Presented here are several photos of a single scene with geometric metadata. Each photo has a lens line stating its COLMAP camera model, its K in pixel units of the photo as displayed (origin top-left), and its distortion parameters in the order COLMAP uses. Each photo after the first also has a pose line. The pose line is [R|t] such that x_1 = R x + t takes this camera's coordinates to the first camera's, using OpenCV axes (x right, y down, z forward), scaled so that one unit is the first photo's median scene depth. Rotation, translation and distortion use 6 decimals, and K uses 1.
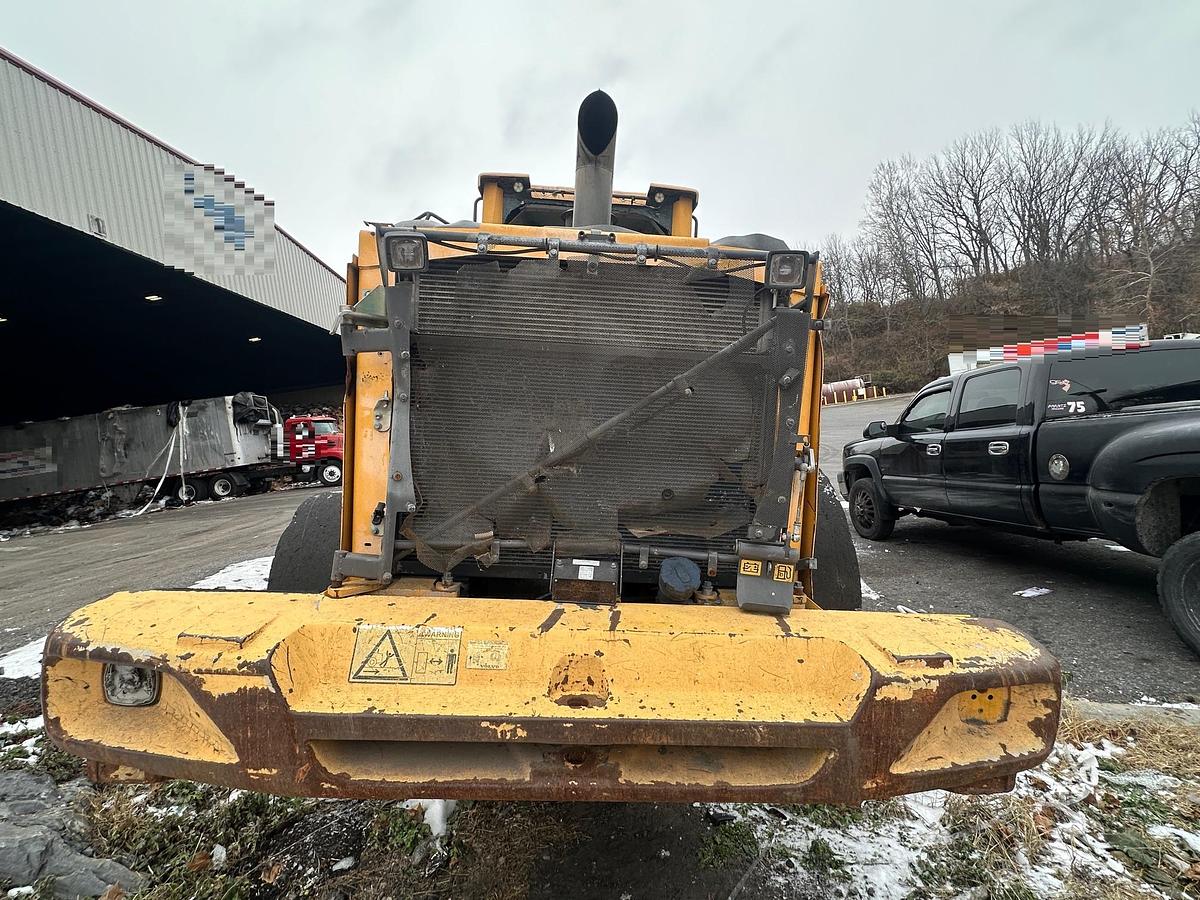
lens RADIAL K [[555.0, 0, 599.4], [0, 555.0, 452.0], [0, 0, 1]] dist [-0.000374, -0.000807]
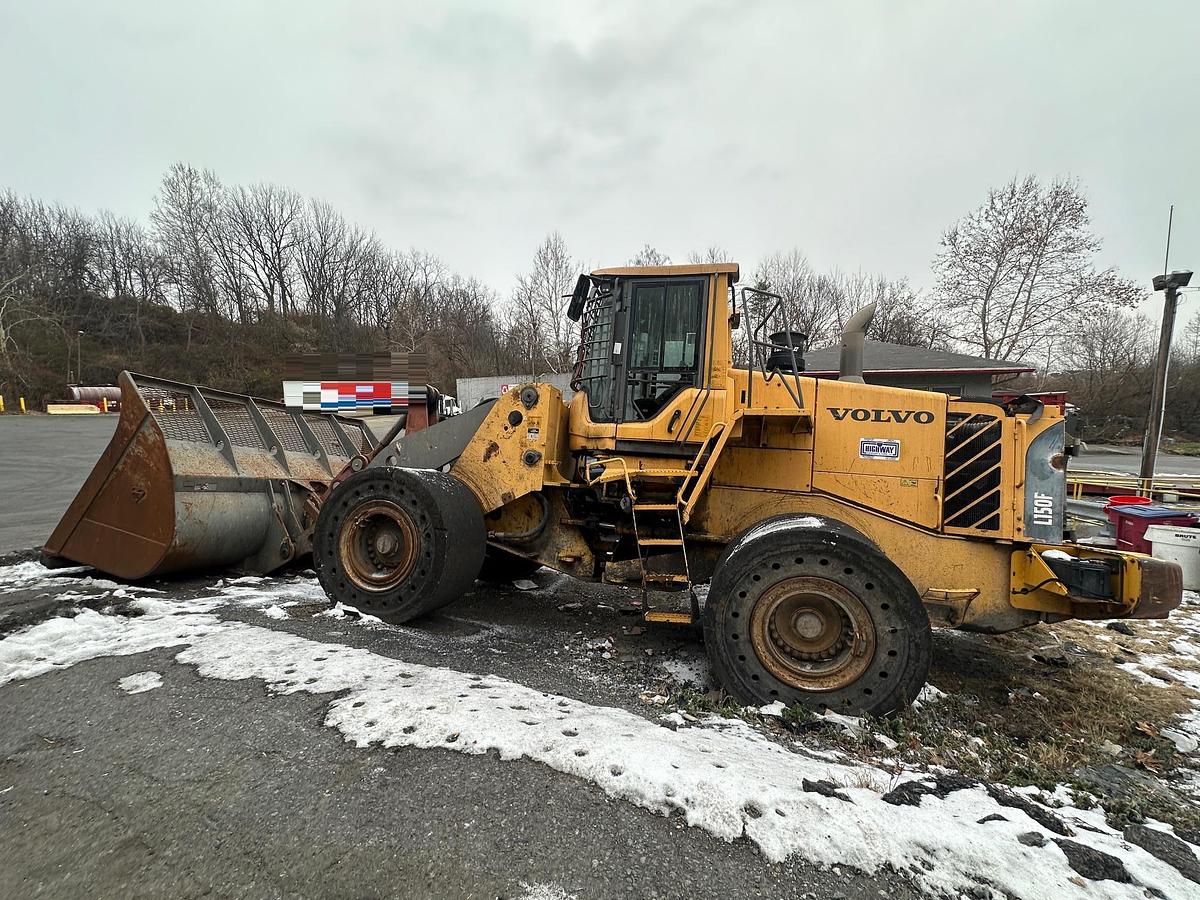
lens RADIAL K [[506.1, 0, 600.0], [0, 506.1, 450.0], [0, 0, 1]] dist [-0.001037, 0.000024]
pose [[0.330428, 0.038913, 0.943029, -0.075530], [-0.007146, 0.999224, -0.038728, -0.001951], [-0.943804, 0.006058, 0.330449, 0.050503]]
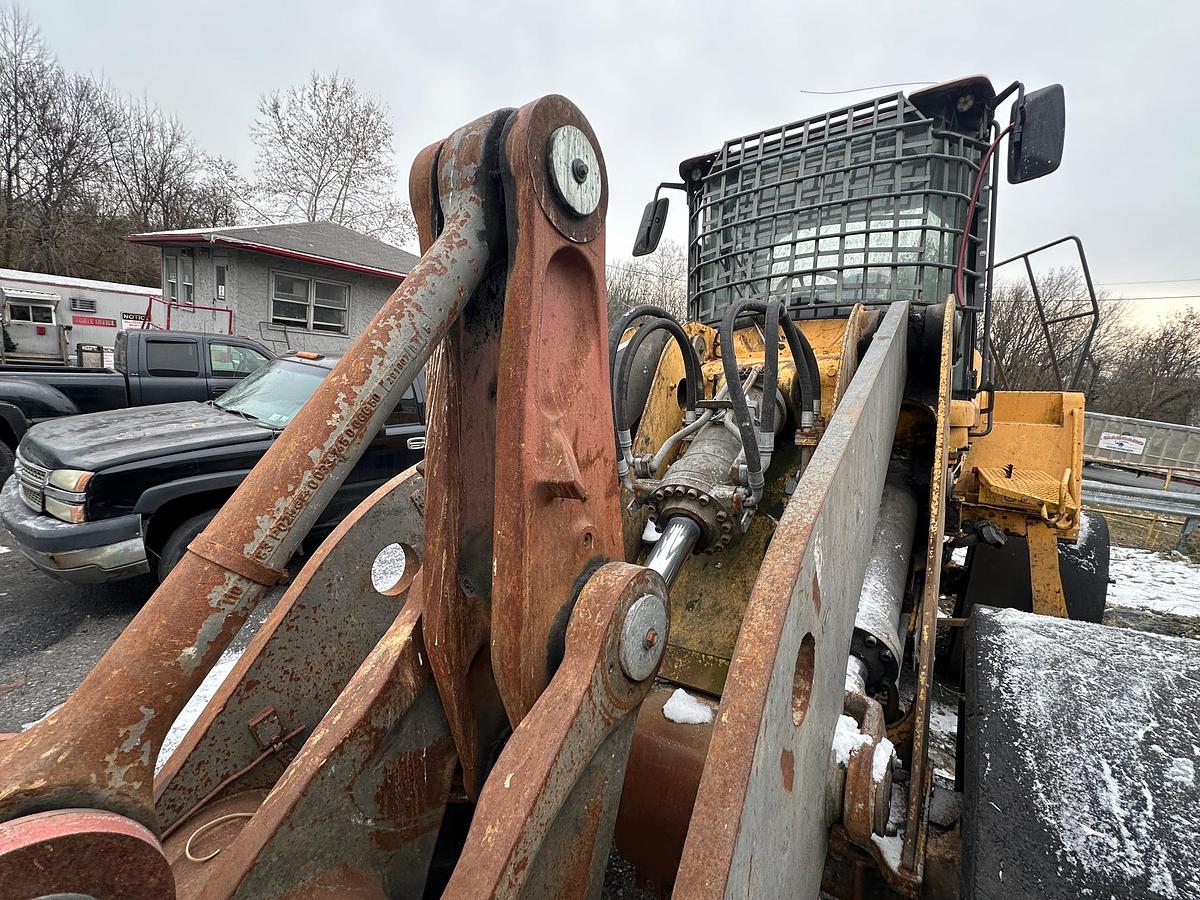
lens RADIAL K [[536.0, 0, 600.0], [0, 536.0, 450.0], [0, 0, 1]] dist [-0.000241, -0.000352]
pose [[-0.787213, -0.093116, 0.609611, -0.016300], [-0.010376, 0.990394, 0.137882, -0.009464], [-0.616594, 0.102217, -0.780617, 0.117723]]
